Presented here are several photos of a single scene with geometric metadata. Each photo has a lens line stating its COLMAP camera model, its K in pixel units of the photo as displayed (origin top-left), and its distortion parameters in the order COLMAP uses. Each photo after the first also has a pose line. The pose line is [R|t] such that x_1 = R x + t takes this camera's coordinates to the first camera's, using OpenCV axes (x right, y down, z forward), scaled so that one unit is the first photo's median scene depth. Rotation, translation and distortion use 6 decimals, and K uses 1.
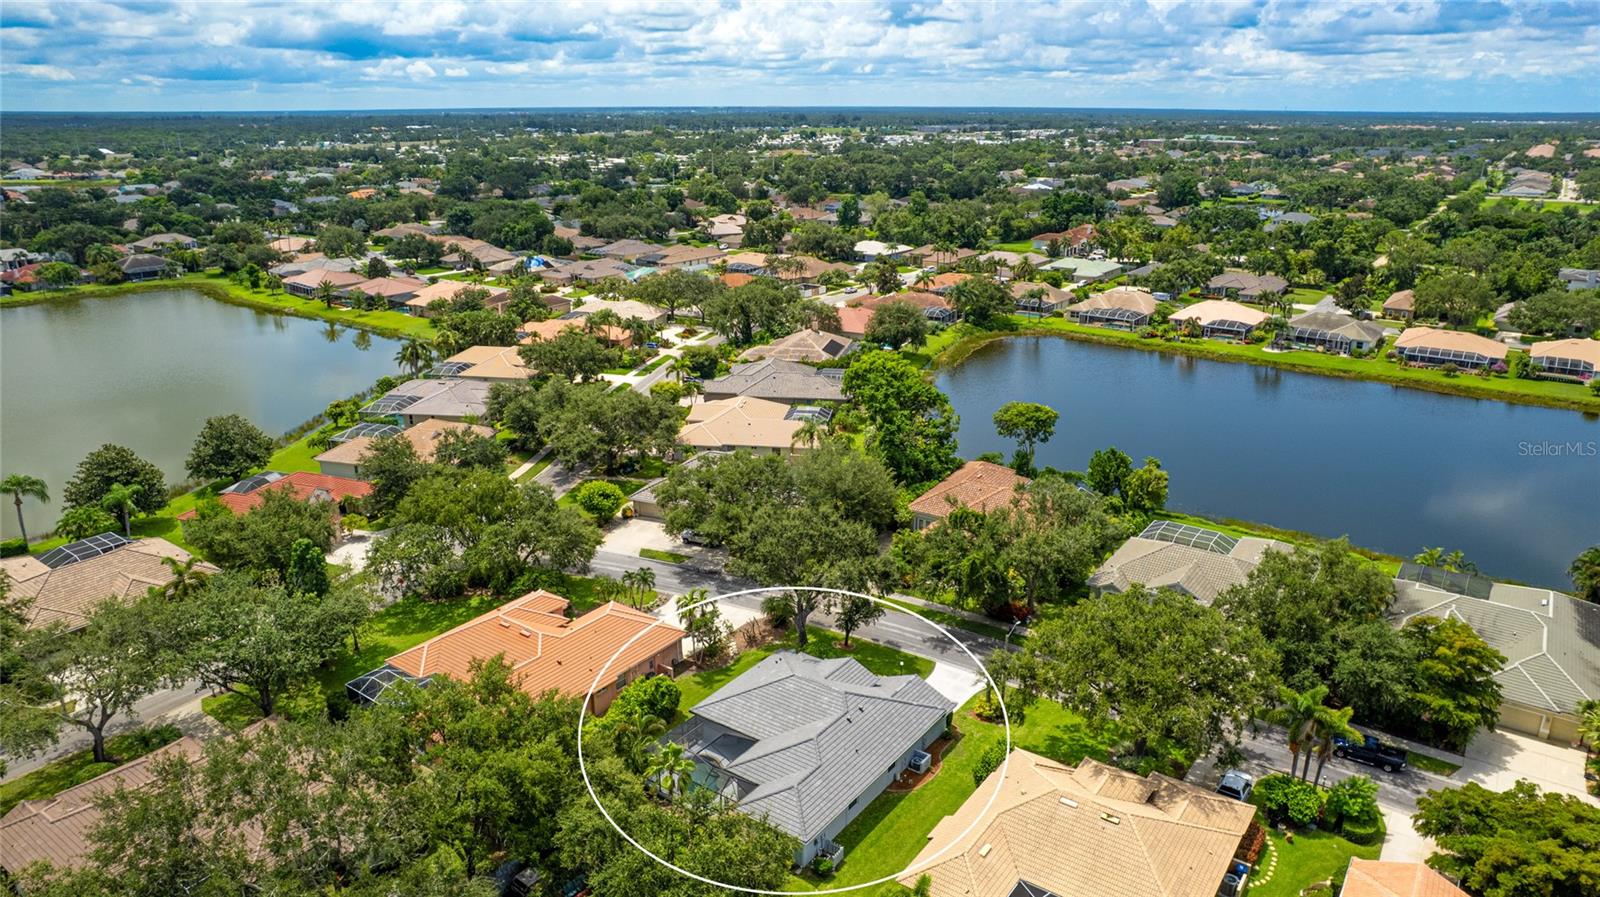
lens RADIAL K [[1026.6, 0, 806.0], [0, 1026.6, 444.2], [0, 0, 1]] dist [-0.084554, 0.074459]
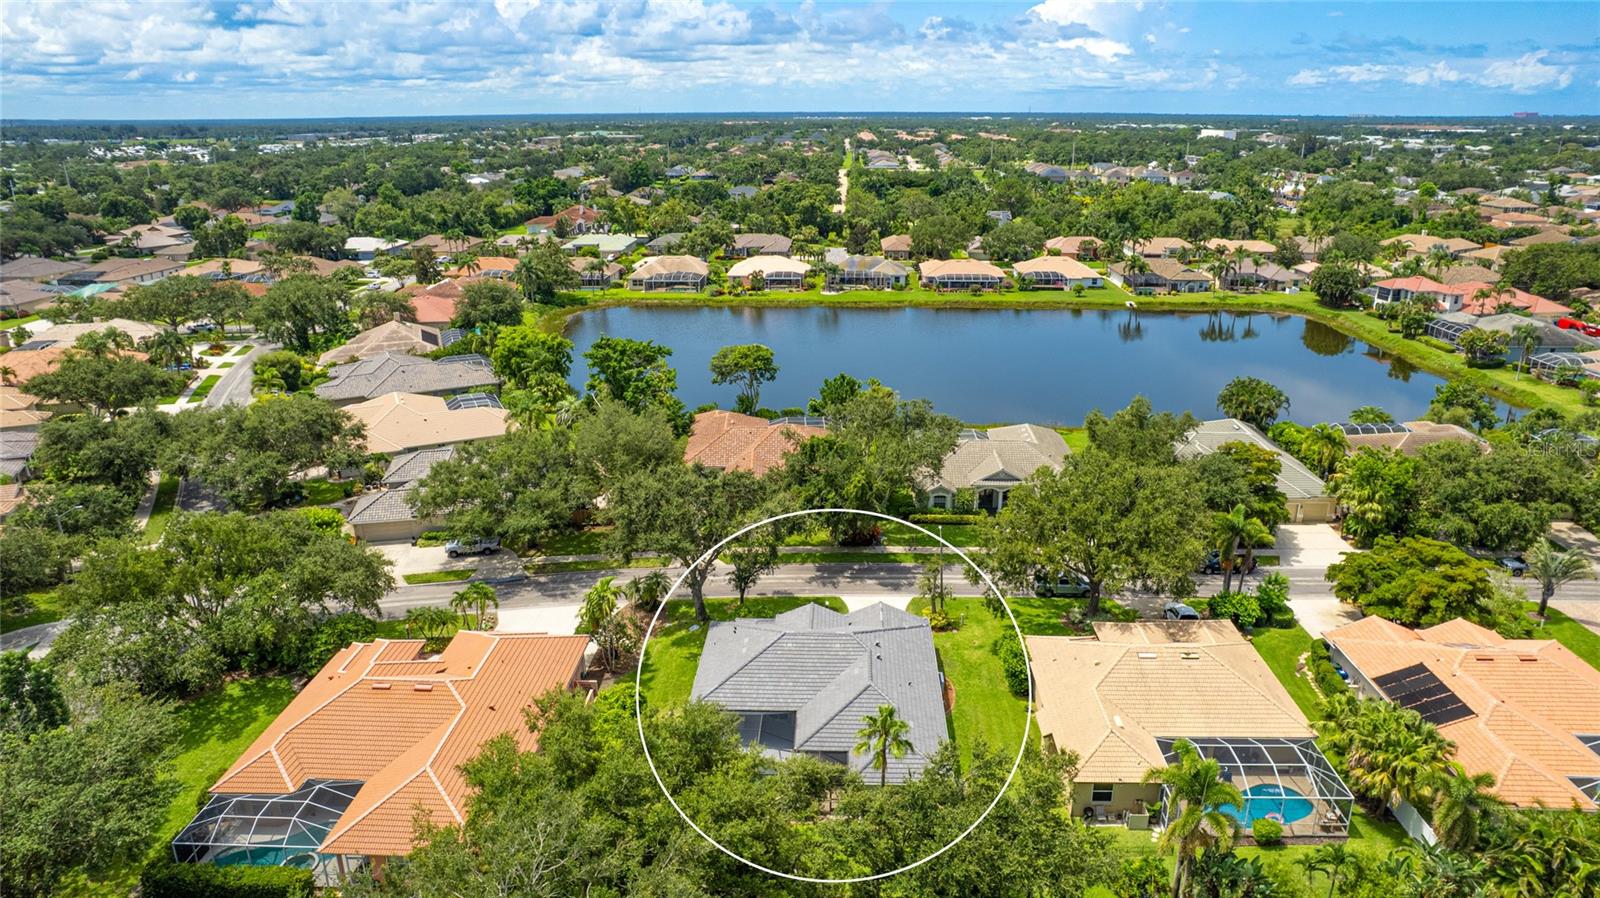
lens RADIAL K [[1004.9, 0, 800.0], [0, 1004.9, 449.0], [0, 0, 1]] dist [-0.065365, 0.034679]
pose [[0.837977, -0.177023, 0.516195, -0.225144], [0.174309, 0.983198, 0.054209, 0.013295], [-0.517118, 0.044552, 0.854754, 0.135488]]
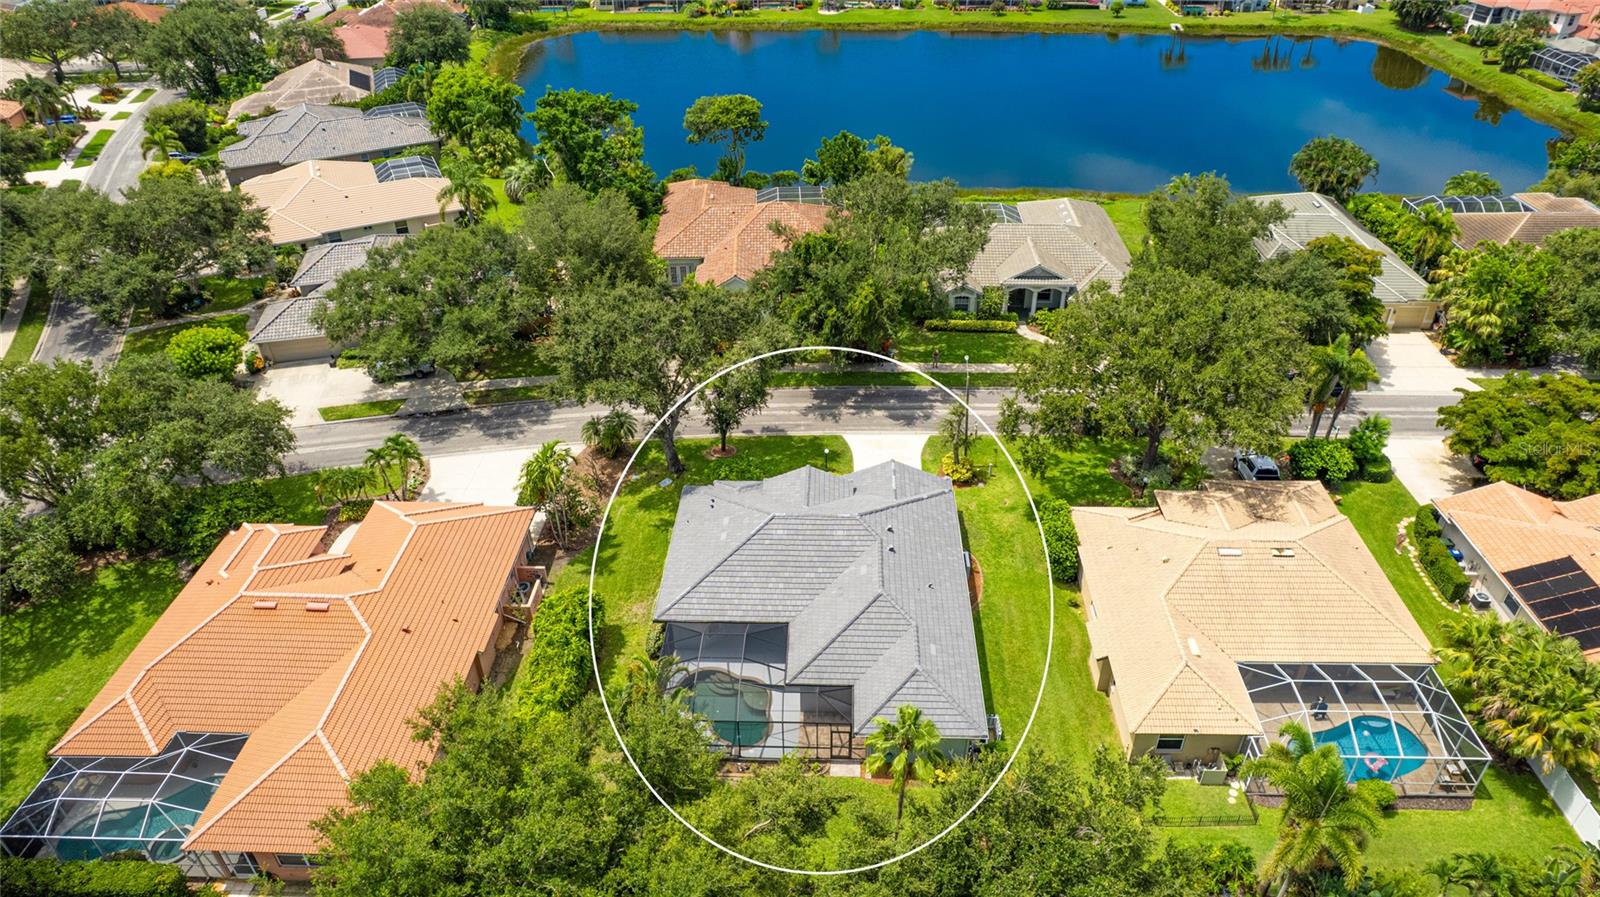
lens RADIAL K [[1008.4, 0, 804.7], [0, 1008.4, 448.0], [0, 0, 1]] dist [-0.079415, 0.068262]
pose [[0.833092, -0.316158, 0.453875, -0.157477], [0.180509, 0.931021, 0.317200, -0.018019], [-0.522852, -0.182328, 0.832696, 0.229219]]
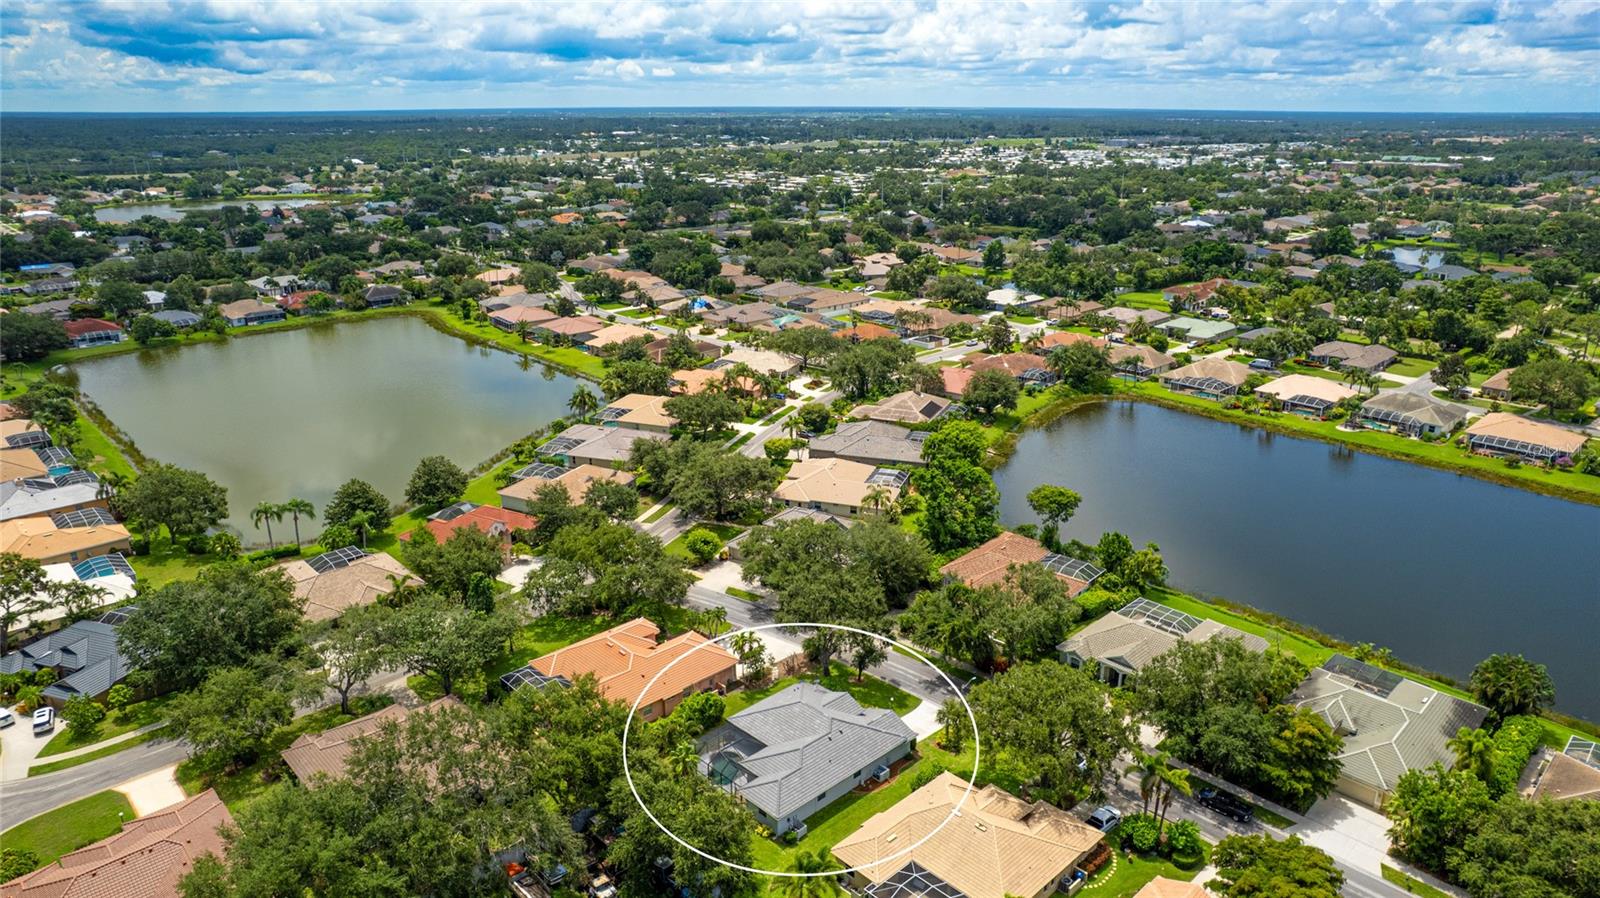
lens RADIAL K [[1008.4, 0, 804.7], [0, 1008.4, 448.5], [0, 0, 1]] dist [-0.079415, 0.068262]
pose [[0.983516, 0.056022, -0.171924, 0.113393], [-0.055202, 0.998430, 0.009552, -0.071596], [0.172189, 0.000096, 0.985064, -0.188473]]
